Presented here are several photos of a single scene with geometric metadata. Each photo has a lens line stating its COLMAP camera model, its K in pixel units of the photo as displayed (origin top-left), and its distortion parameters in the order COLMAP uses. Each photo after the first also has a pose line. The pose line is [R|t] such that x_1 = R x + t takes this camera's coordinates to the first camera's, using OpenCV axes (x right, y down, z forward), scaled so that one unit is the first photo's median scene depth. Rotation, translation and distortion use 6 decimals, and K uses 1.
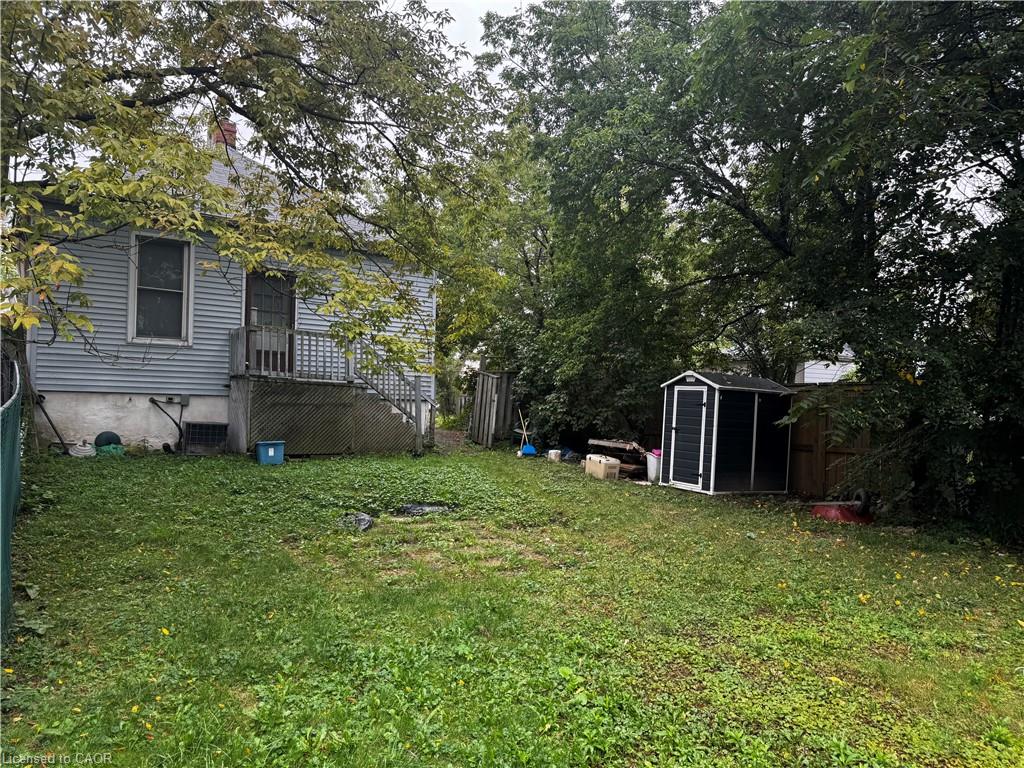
lens RADIAL K [[715.1, 0, 512.0], [0, 715.1, 384.0], [0, 0, 1]] dist [0.070998, -0.103430]
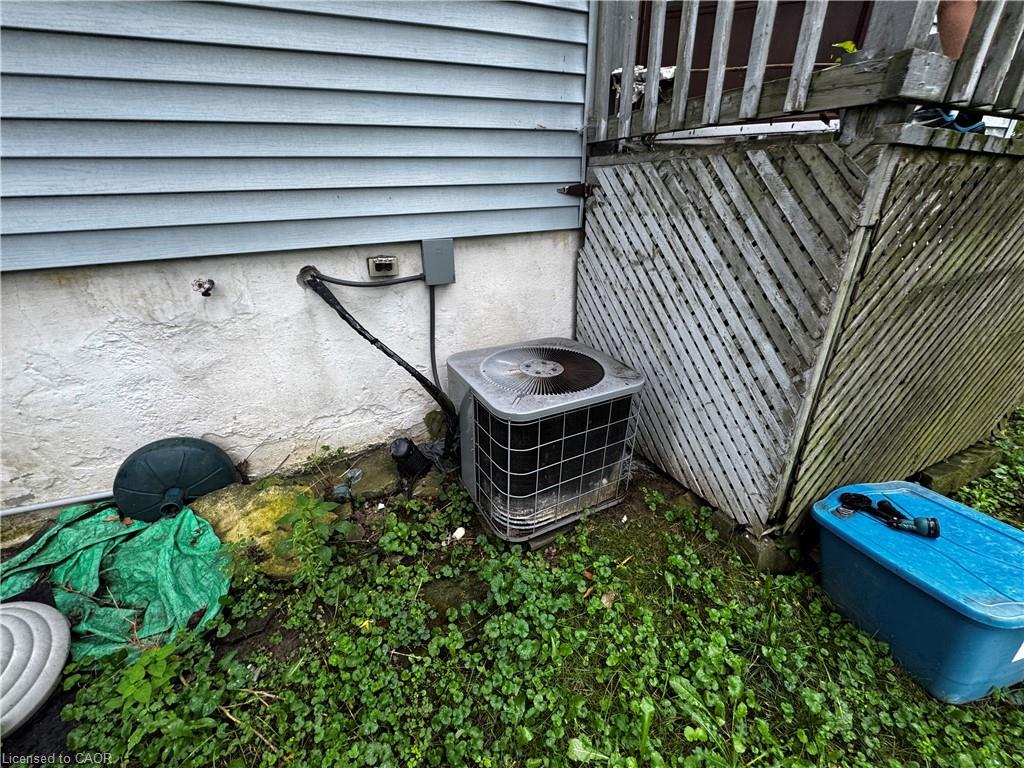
lens RADIAL K [[413.4, 0, 513.7], [0, 413.4, 362.9], [0, 0, 1]] dist [-0.001669, -0.000187]
pose [[0.984145, 0.019278, -0.176313, -0.400515], [0.058821, 0.902342, 0.426988, -0.005923], [0.167327, -0.430589, 0.886902, 0.861248]]
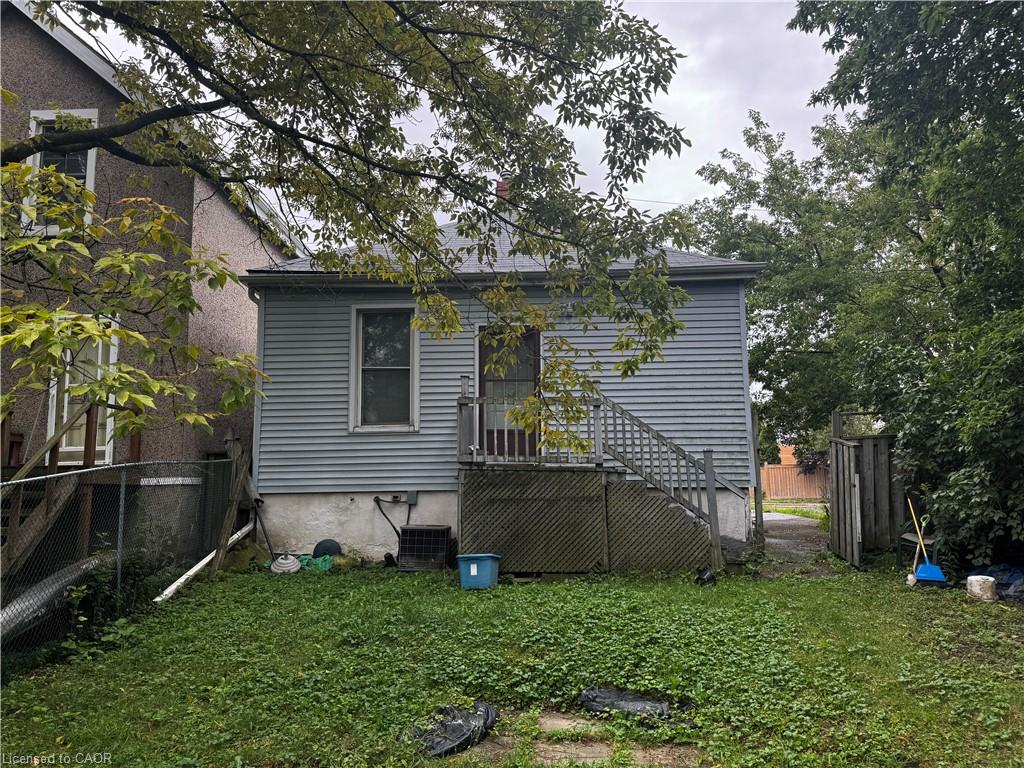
lens RADIAL K [[697.8, 0, 525.0], [0, 697.8, 391.5], [0, 0, 1]] dist [0.104152, -0.102443]
pose [[0.823292, -0.112627, -0.556332, 0.103159], [0.047045, 0.990284, -0.130860, 0.012443], [0.565665, 0.081564, 0.820591, 0.414177]]
